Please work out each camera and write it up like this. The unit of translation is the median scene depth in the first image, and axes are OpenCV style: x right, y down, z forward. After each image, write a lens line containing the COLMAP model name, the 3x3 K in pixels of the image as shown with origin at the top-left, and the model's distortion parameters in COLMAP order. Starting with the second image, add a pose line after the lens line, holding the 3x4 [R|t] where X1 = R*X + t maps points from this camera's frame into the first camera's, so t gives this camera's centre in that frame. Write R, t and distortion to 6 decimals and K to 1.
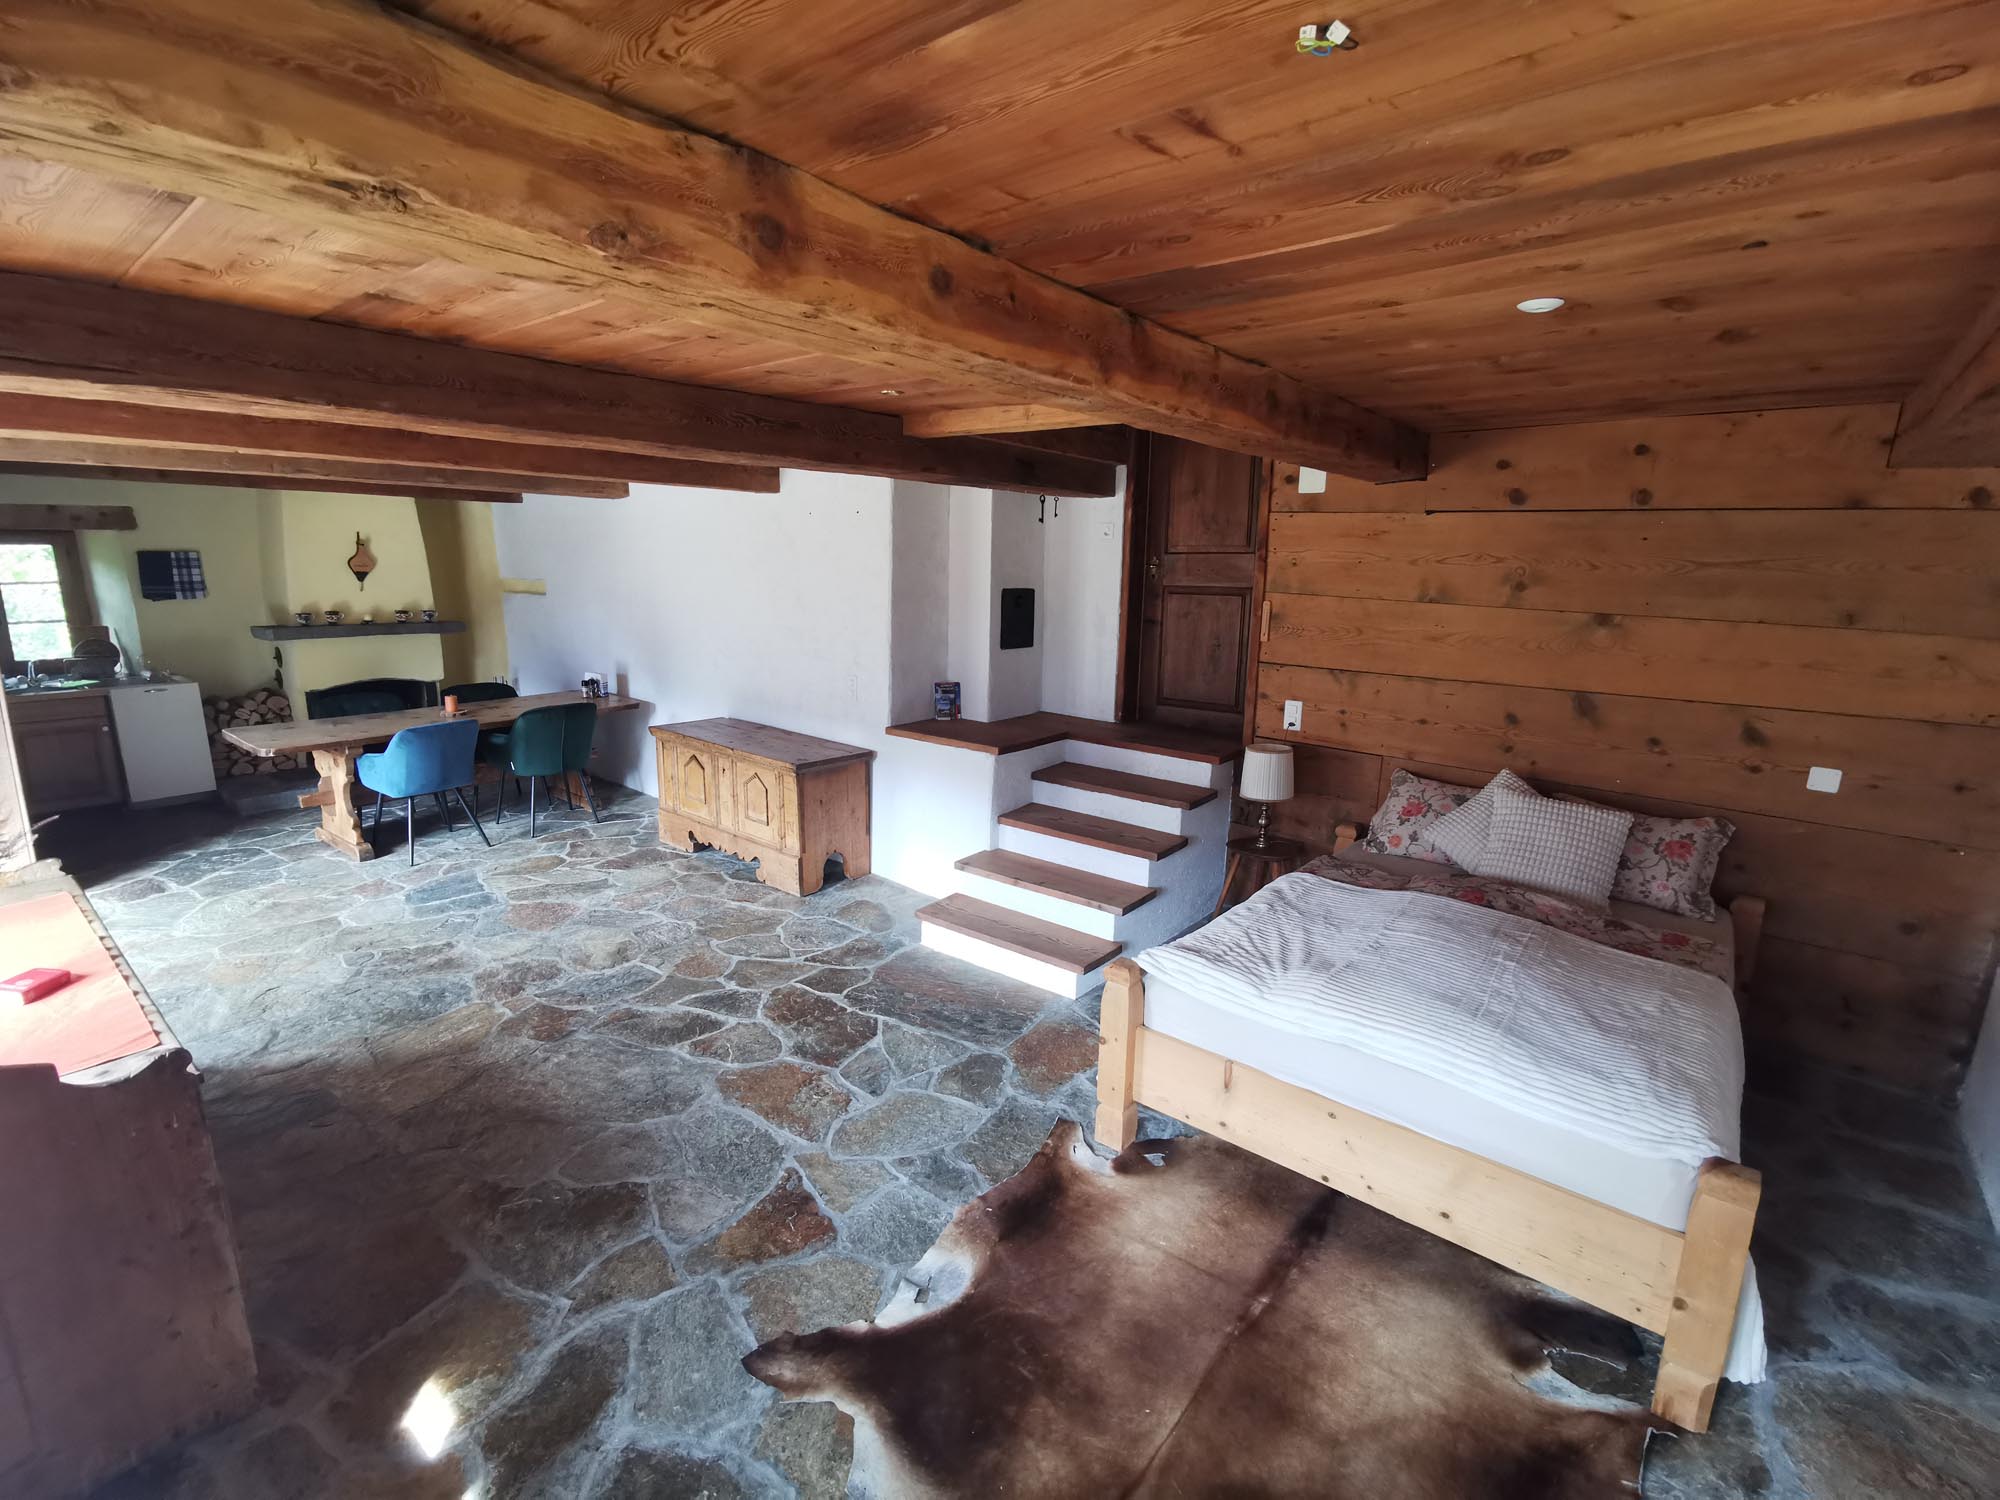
lens RADIAL K [[920.8, 0, 994.1], [0, 920.8, 748.6], [0, 0, 1]] dist [-0.000198, 0.000899]
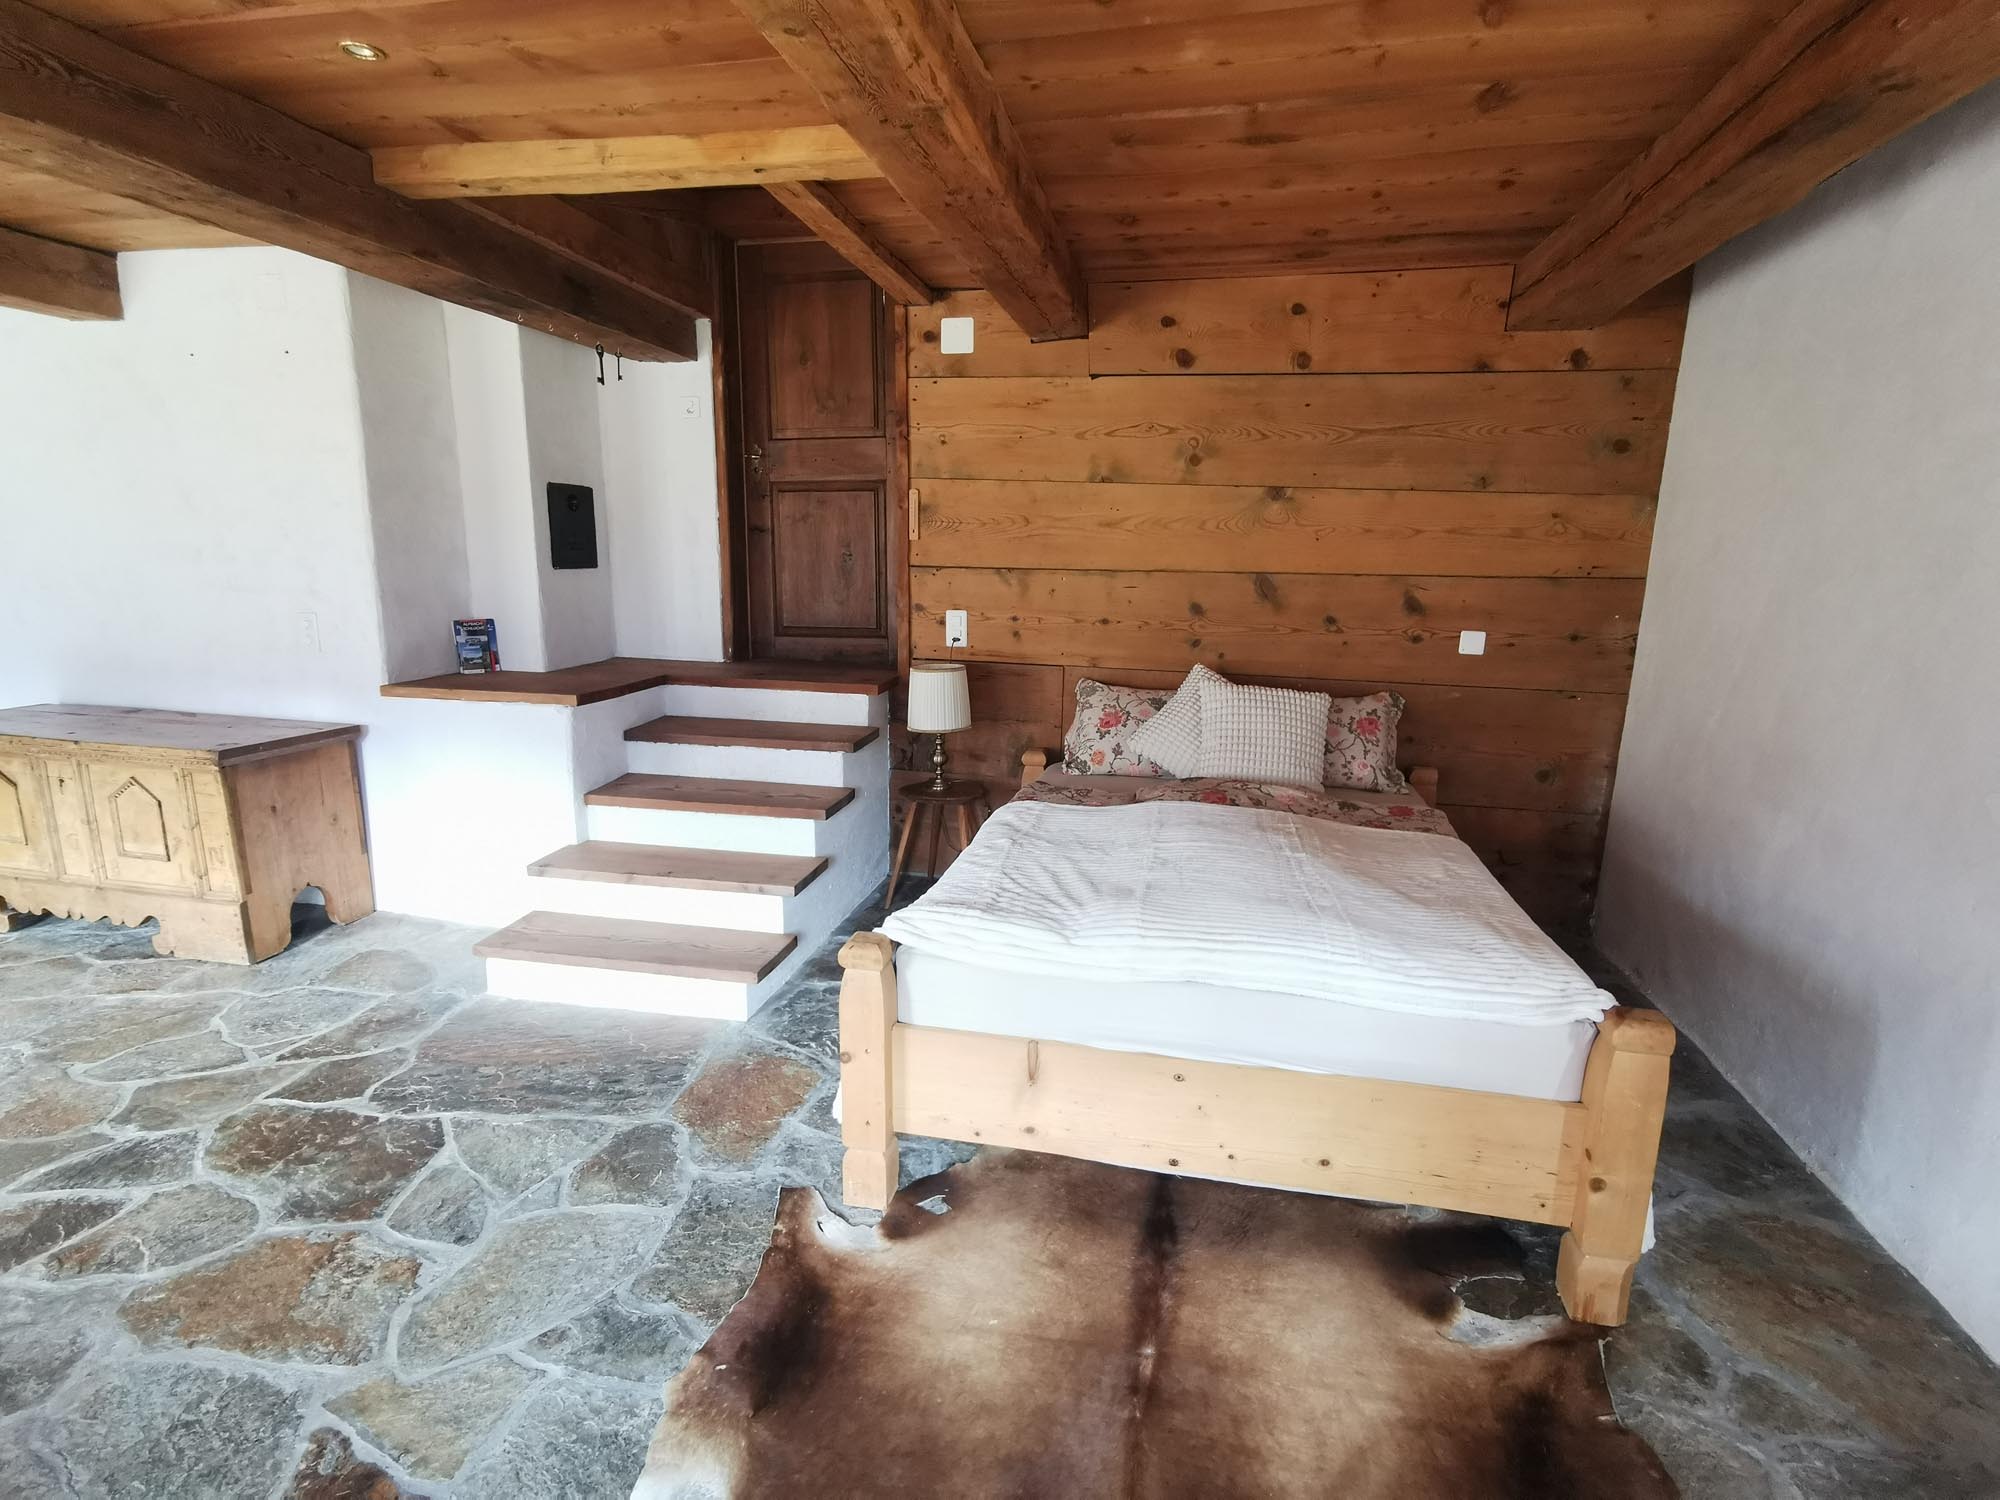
lens RADIAL K [[1000.9, 0, 1001.7], [0, 1000.9, 755.9], [0, 0, 1]] dist [0.005579, 0.001209]
pose [[0.886073, -0.101522, 0.452291, -0.072111], [0.097078, 0.994726, 0.033094, 0.063966], [-0.453266, 0.014584, 0.891256, 0.221309]]
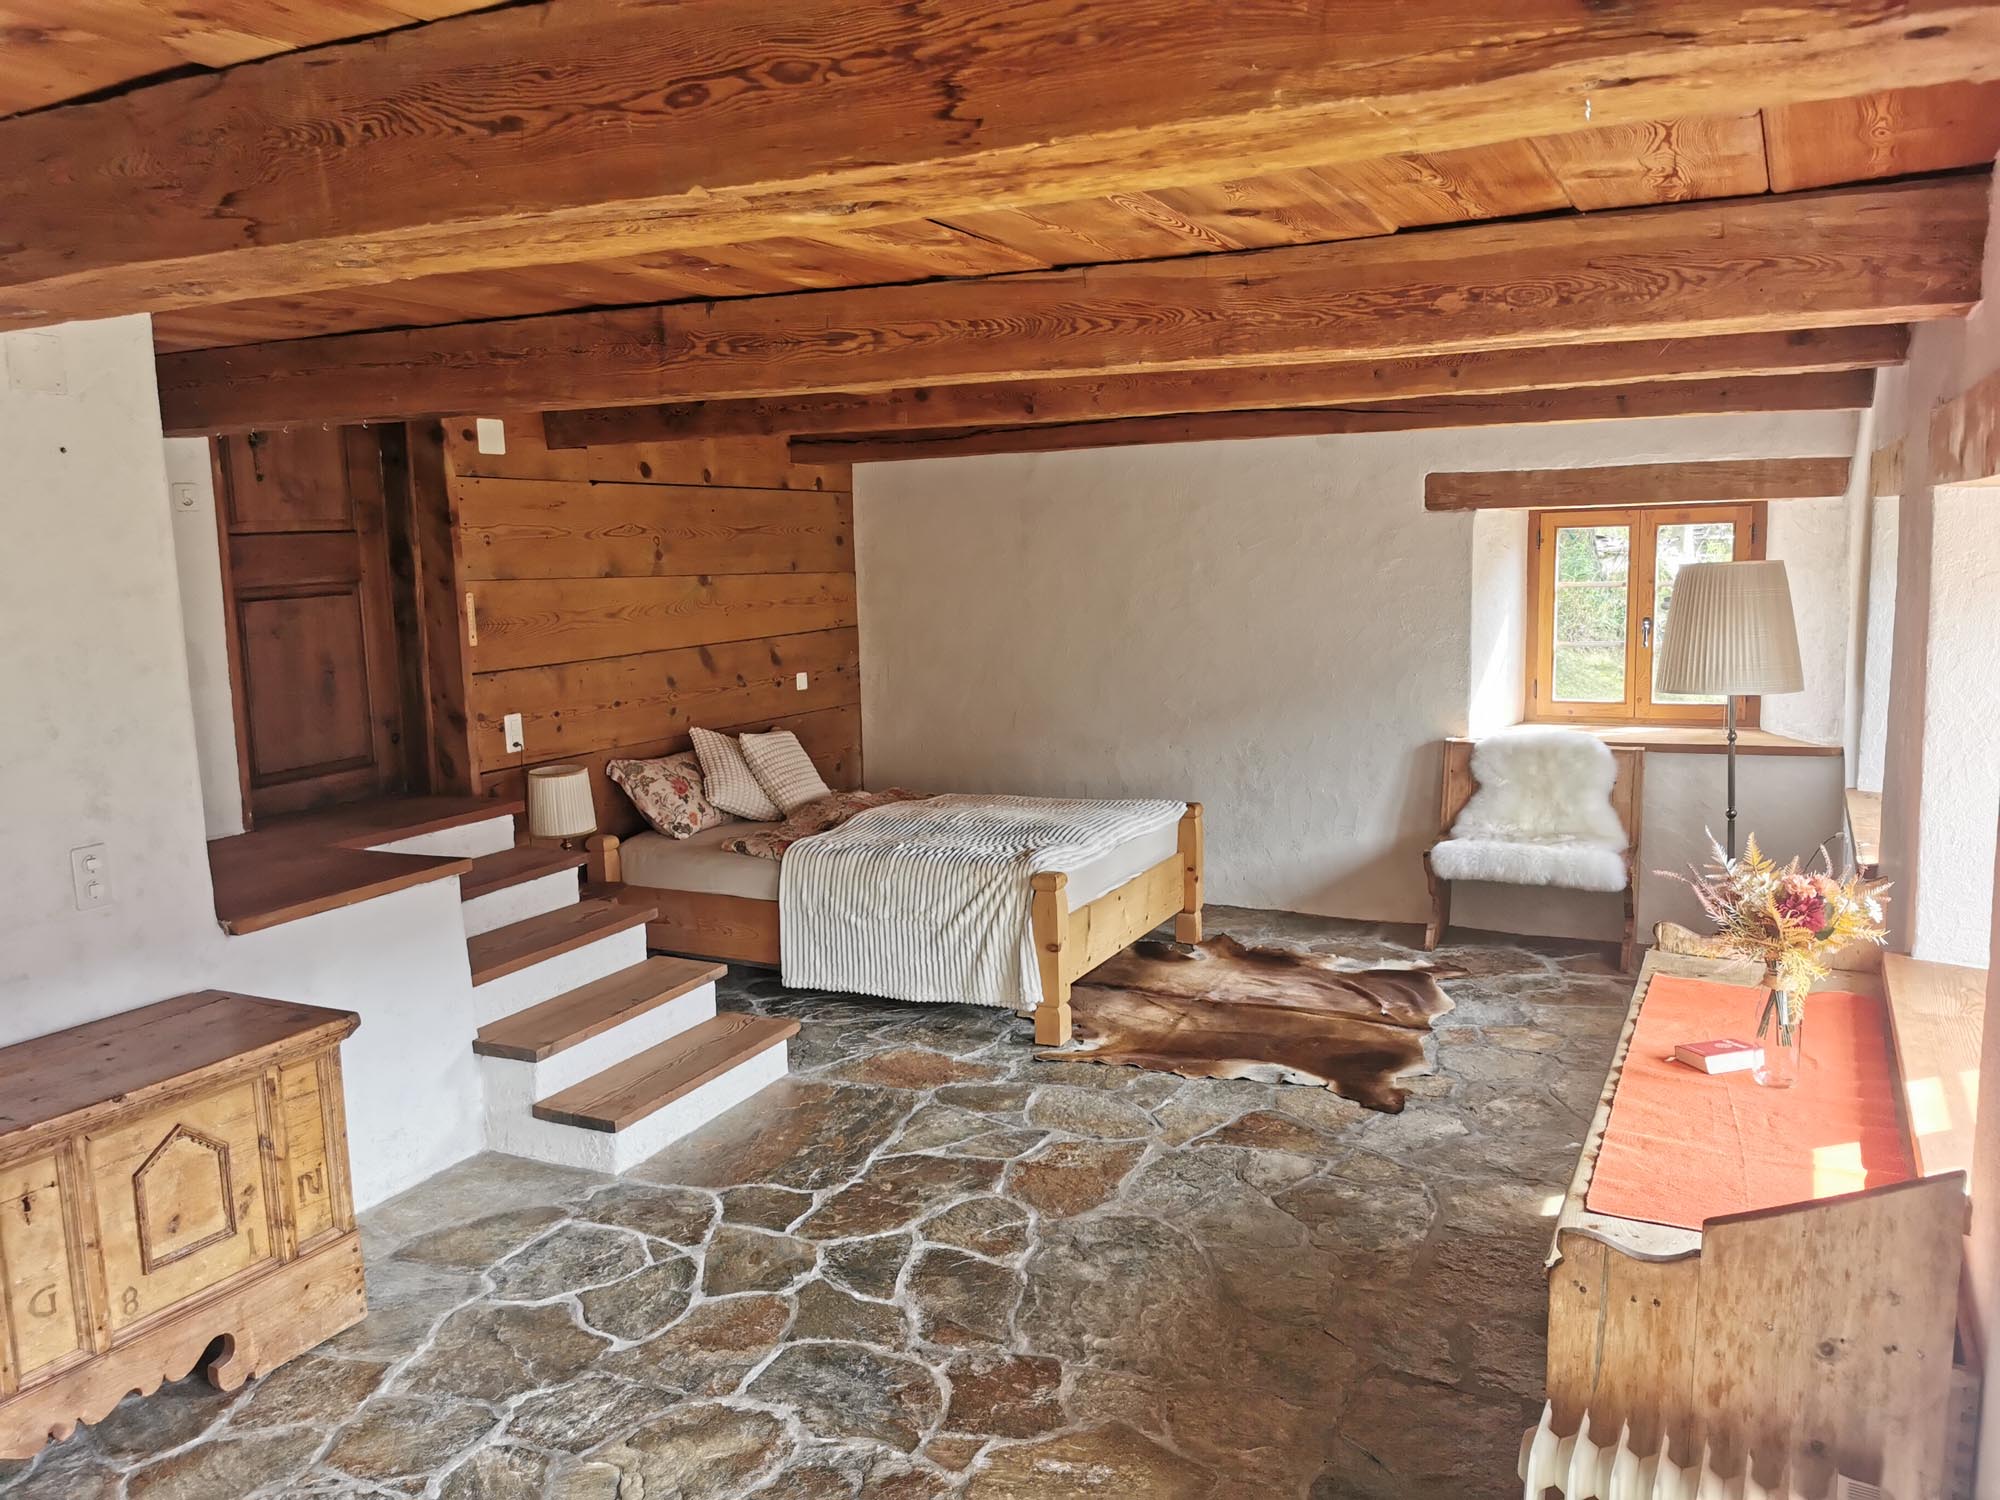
lens RADIAL K [[1551.6, 0, 1000.0], [0, 1551.6, 750.0], [0, 0, 1]] dist [0.007198, 0.001551]
pose [[-0.230374, -0.144735, 0.962278, -1.280258], [0.224667, 0.954249, 0.197314, -0.233194], [-0.946812, 0.261648, -0.187317, 1.056277]]
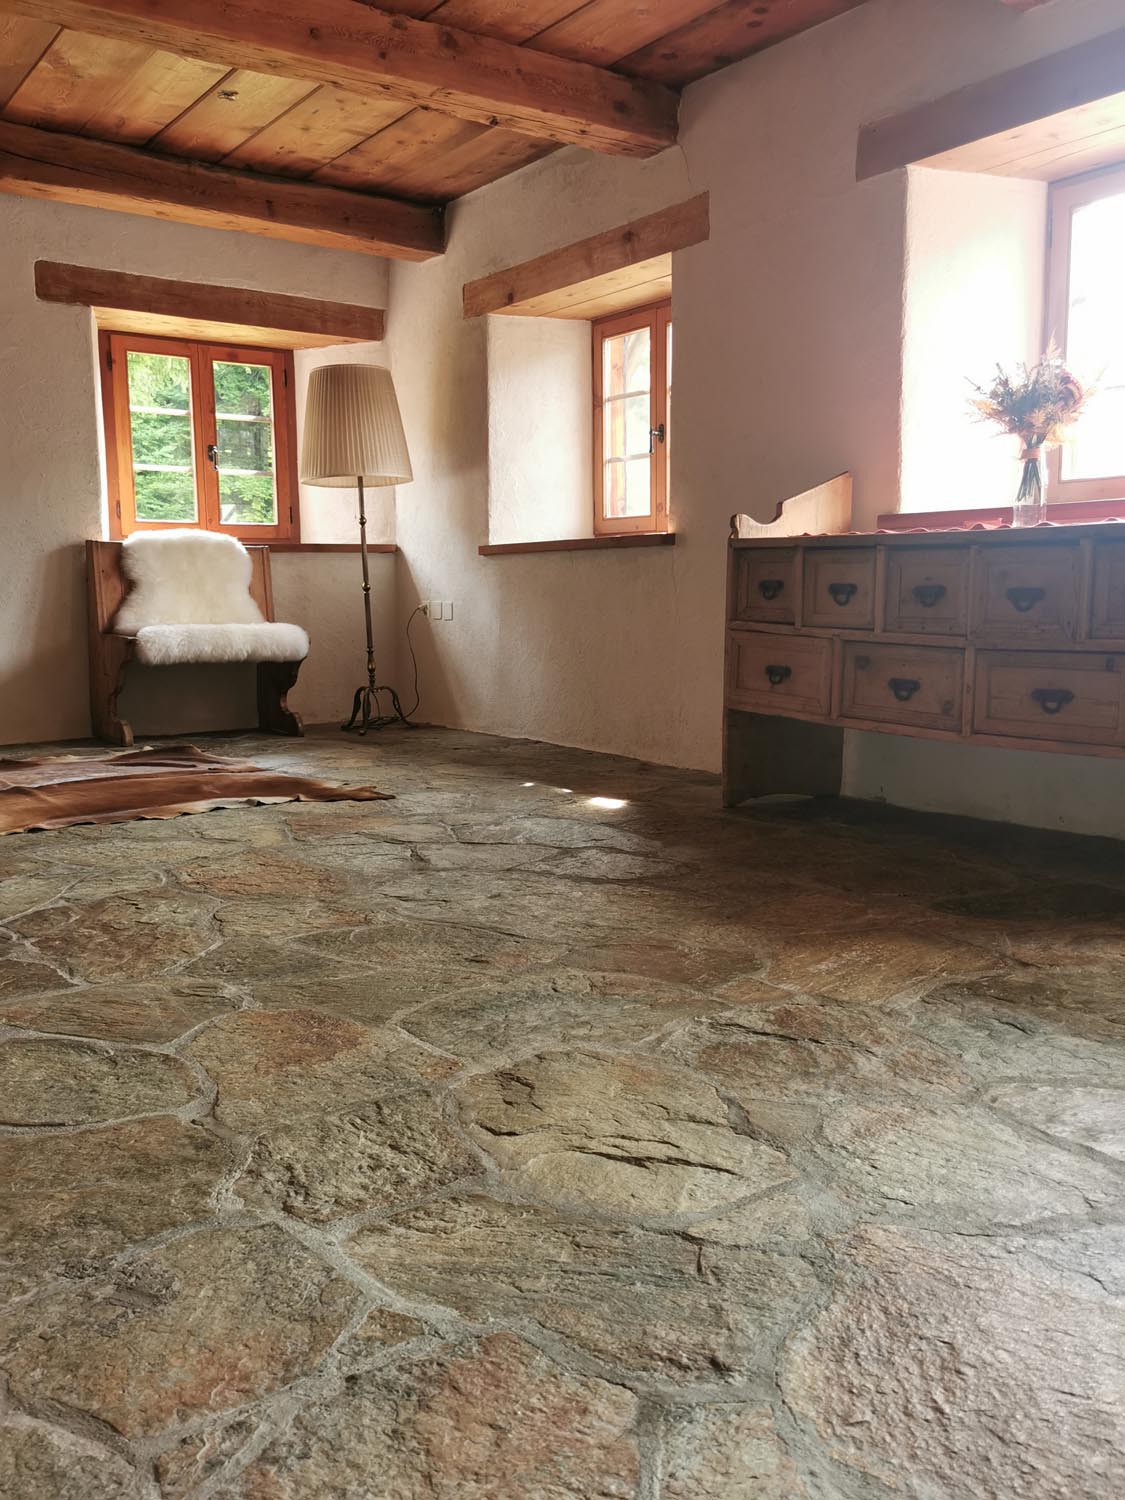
lens RADIAL K [[1302.9, 0, 562.5], [0, 1302.9, 750.0], [0, 0, 1]] dist [0.080738, 0.004208]
pose [[-0.960847, -0.041600, 0.273939, -0.600107], [0.050632, 0.945657, 0.321199, -0.001746], [-0.272414, 0.322494, -0.906526, 1.525043]]
